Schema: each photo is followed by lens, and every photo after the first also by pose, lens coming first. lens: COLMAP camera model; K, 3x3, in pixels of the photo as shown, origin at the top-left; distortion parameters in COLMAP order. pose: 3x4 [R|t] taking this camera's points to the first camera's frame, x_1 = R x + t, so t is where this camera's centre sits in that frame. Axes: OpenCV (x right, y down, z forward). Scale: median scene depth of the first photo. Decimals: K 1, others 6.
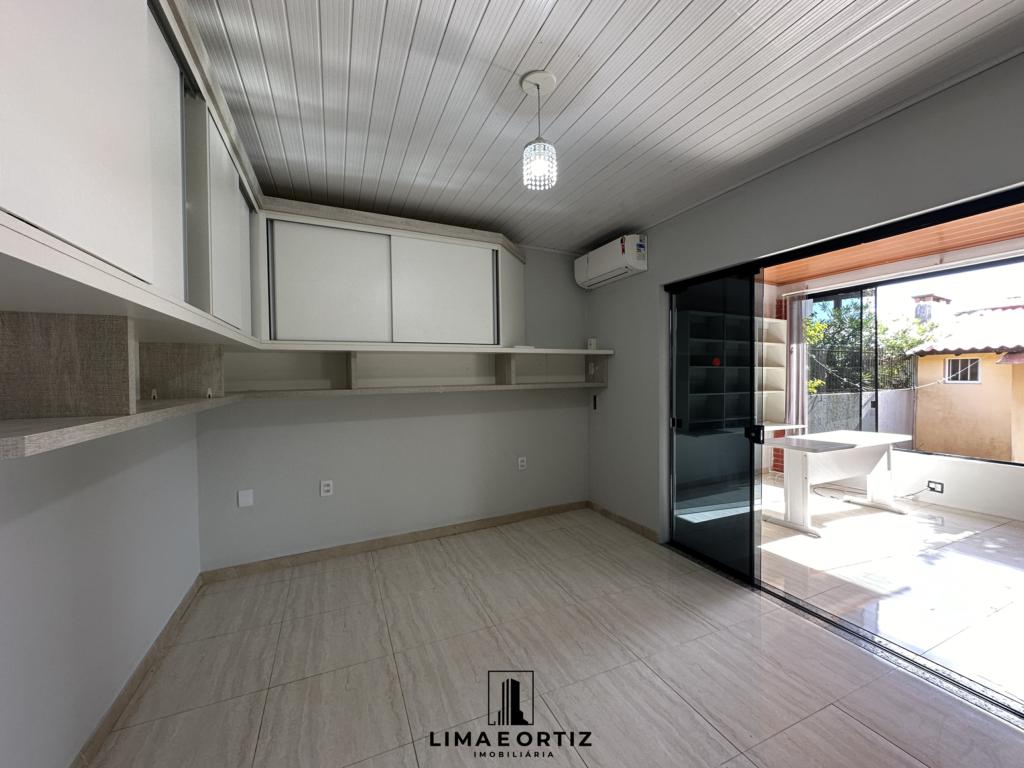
lens RADIAL K [[409.5, 0, 512.3], [0, 409.5, 382.3], [0, 0, 1]] dist [-0.003660, 0.000973]
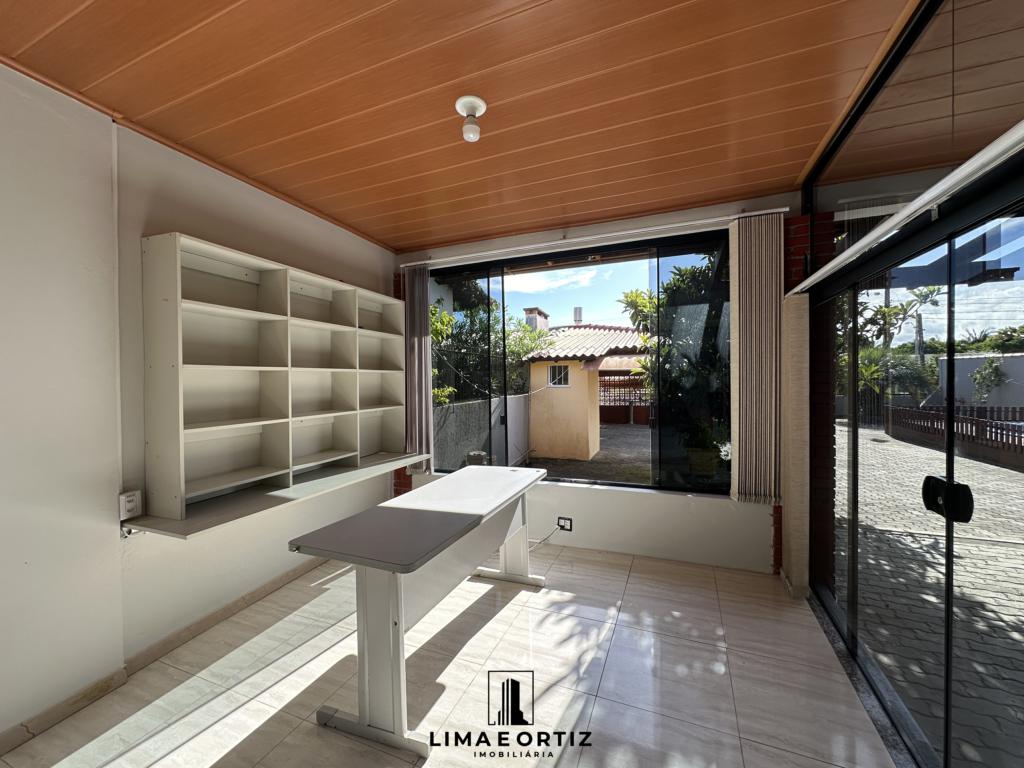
lens RADIAL K [[409.5, 0, 512.3], [0, 409.5, 382.3], [0, 0, 1]] dist [-0.003660, 0.000973]
pose [[0.724728, -0.010046, 0.688962, 0.272992], [0.018692, 0.999812, -0.005084, -0.008580], [-0.688782, 0.016563, 0.724780, 0.318184]]
